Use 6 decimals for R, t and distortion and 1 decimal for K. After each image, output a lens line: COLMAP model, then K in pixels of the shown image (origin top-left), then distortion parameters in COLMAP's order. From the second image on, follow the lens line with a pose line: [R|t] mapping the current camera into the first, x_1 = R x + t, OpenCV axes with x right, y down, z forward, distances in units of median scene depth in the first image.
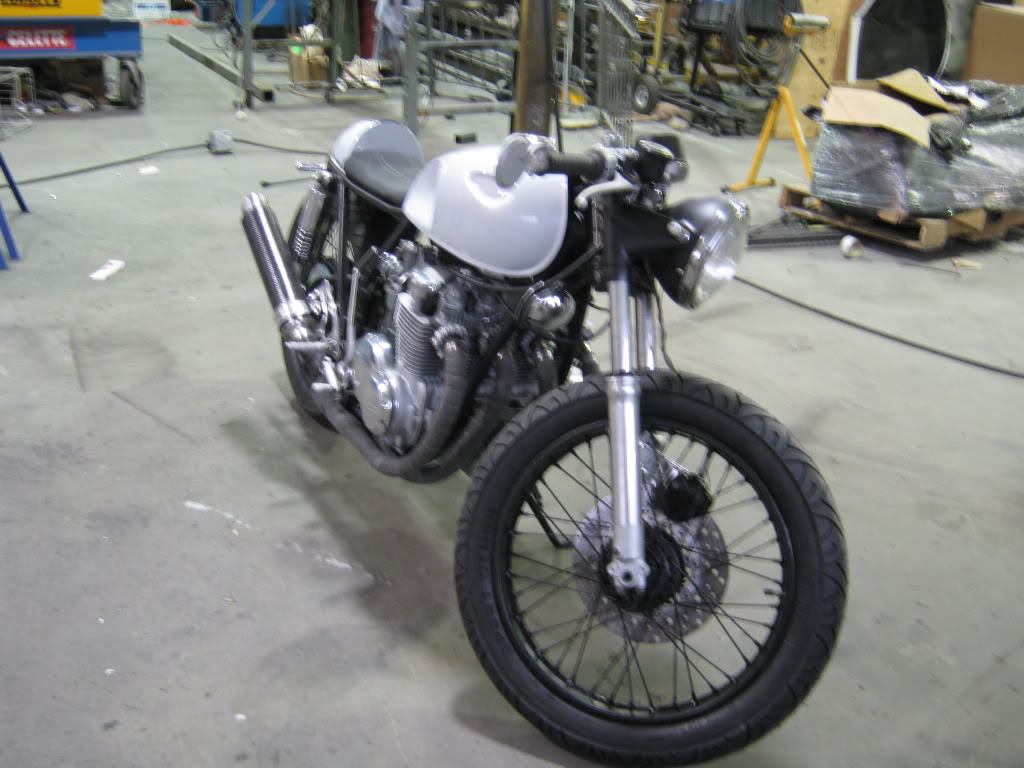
lens RADIAL K [[1128.7, 0, 505.8], [0, 1128.7, 387.4], [0, 0, 1]] dist [-0.084039, 0.018018]
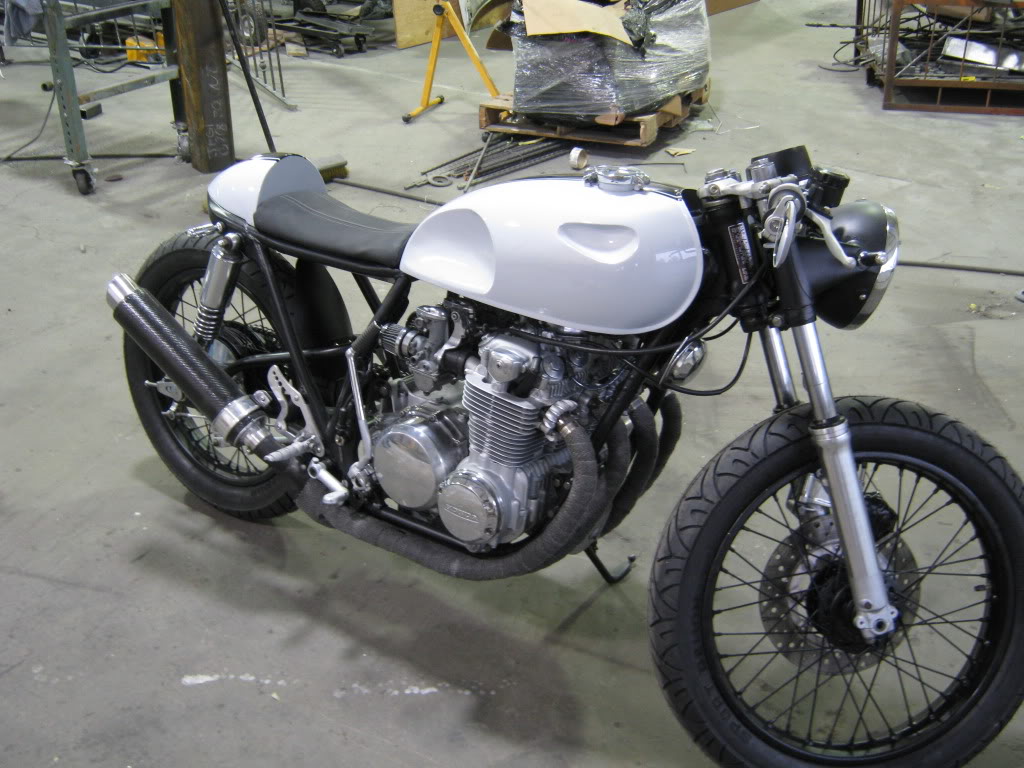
lens RADIAL K [[1128.7, 0, 505.8], [0, 1128.7, 387.4], [0, 0, 1]] dist [-0.084039, 0.018018]
pose [[0.891318, -0.268555, 0.365282, -0.172770], [0.233063, 0.962487, 0.138926, -0.085350], [-0.388888, -0.038694, 0.920472, 0.100950]]
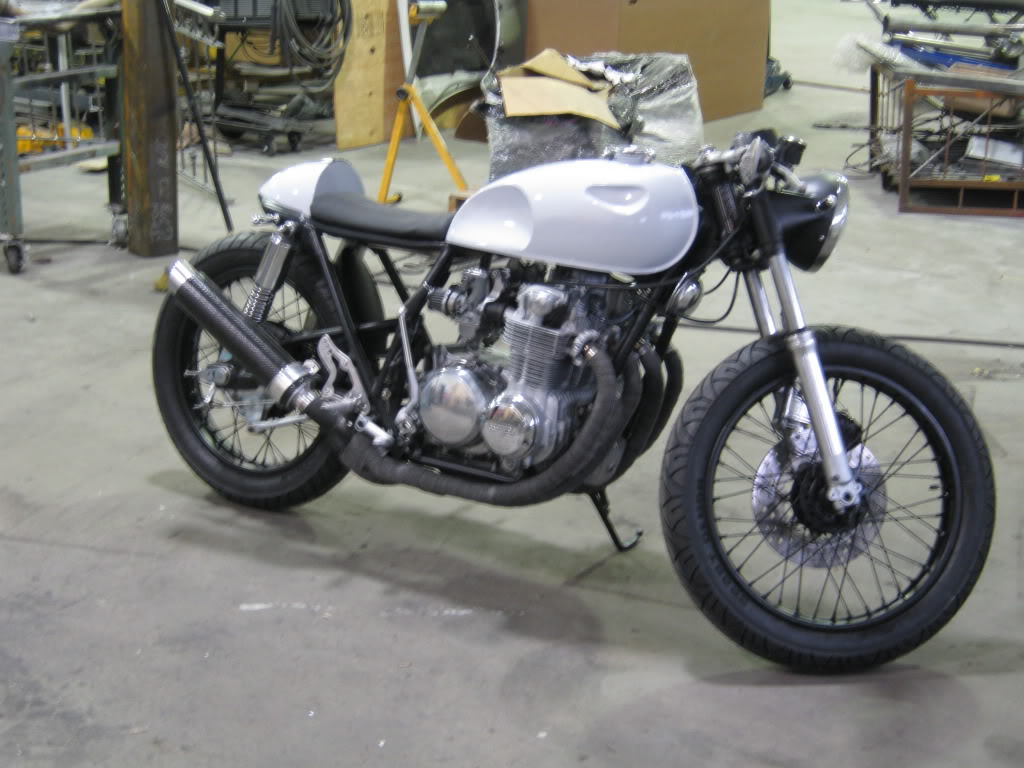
lens RADIAL K [[1616.7, 0, 514.5], [0, 1616.7, 383.5], [0, 0, 1]] dist [-0.018123, -0.175386]
pose [[0.867899, -0.189144, 0.459320, -0.354847], [0.226353, 0.973678, -0.026747, 0.007337], [-0.442171, 0.127182, 0.887868, -0.134119]]
